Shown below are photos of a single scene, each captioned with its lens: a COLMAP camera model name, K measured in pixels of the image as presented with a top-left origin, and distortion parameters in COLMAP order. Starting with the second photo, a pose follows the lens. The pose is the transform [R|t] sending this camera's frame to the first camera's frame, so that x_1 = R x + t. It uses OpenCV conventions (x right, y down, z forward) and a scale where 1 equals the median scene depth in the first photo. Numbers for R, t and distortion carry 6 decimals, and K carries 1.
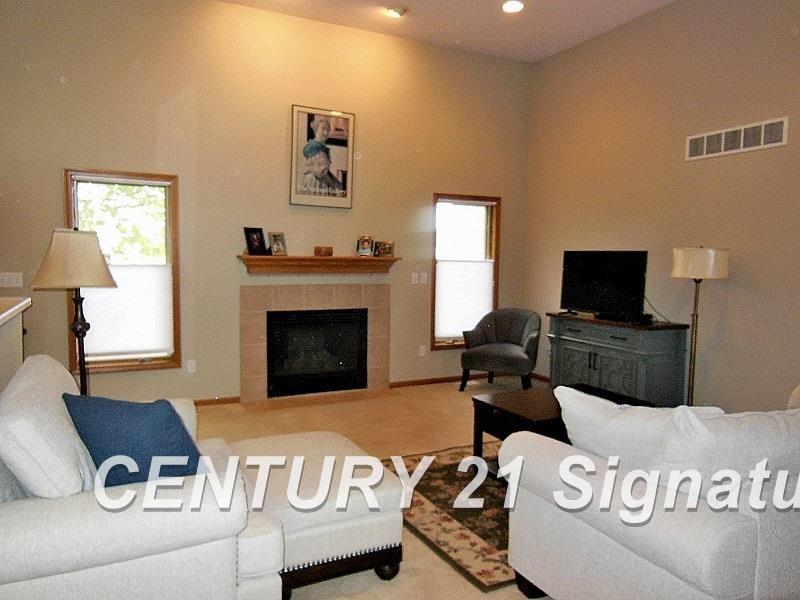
lens RADIAL K [[591.3, 0, 394.5], [0, 591.3, 297.5], [0, 0, 1]] dist [0.007896, 0.011311]
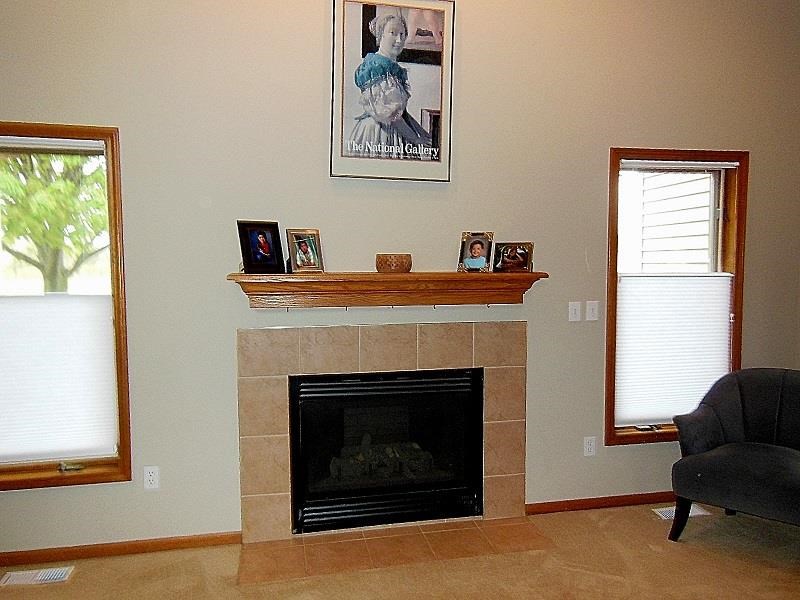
lens RADIAL K [[591.3, 0, 403.7], [0, 591.3, 301.0], [0, 0, 1]] dist [0.007896, 0.011311]
pose [[0.967985, -0.002564, -0.250995, 0.020646], [-0.000049, 0.999946, -0.010403, -0.038695], [0.251008, 0.010083, 0.967933, 0.485215]]
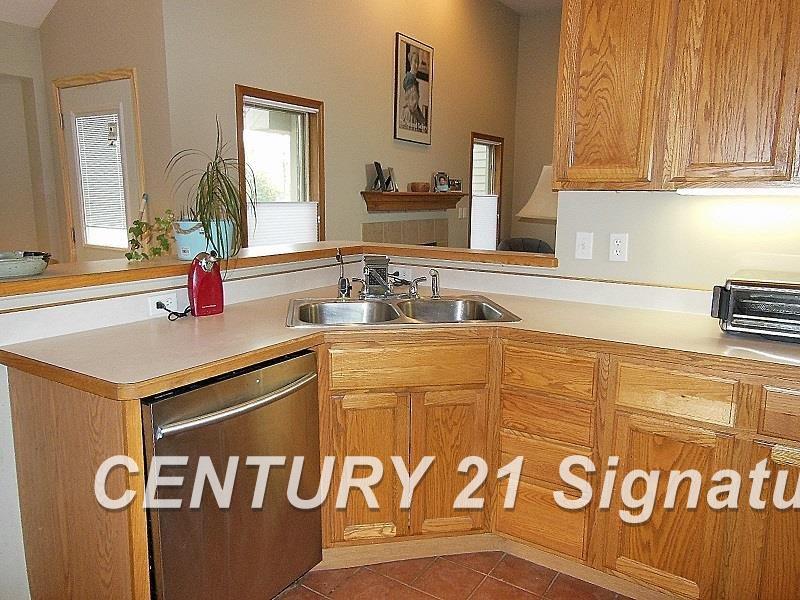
lens RADIAL K [[591.3, 0, 402.8], [0, 591.3, 300.5], [0, 0, 1]] dist [0.007896, 0.011311]
pose [[0.861724, -0.093837, 0.498624, -0.659584], [0.033111, 0.991054, 0.129285, -0.017914], [-0.506295, -0.094898, 0.857123, 0.125281]]
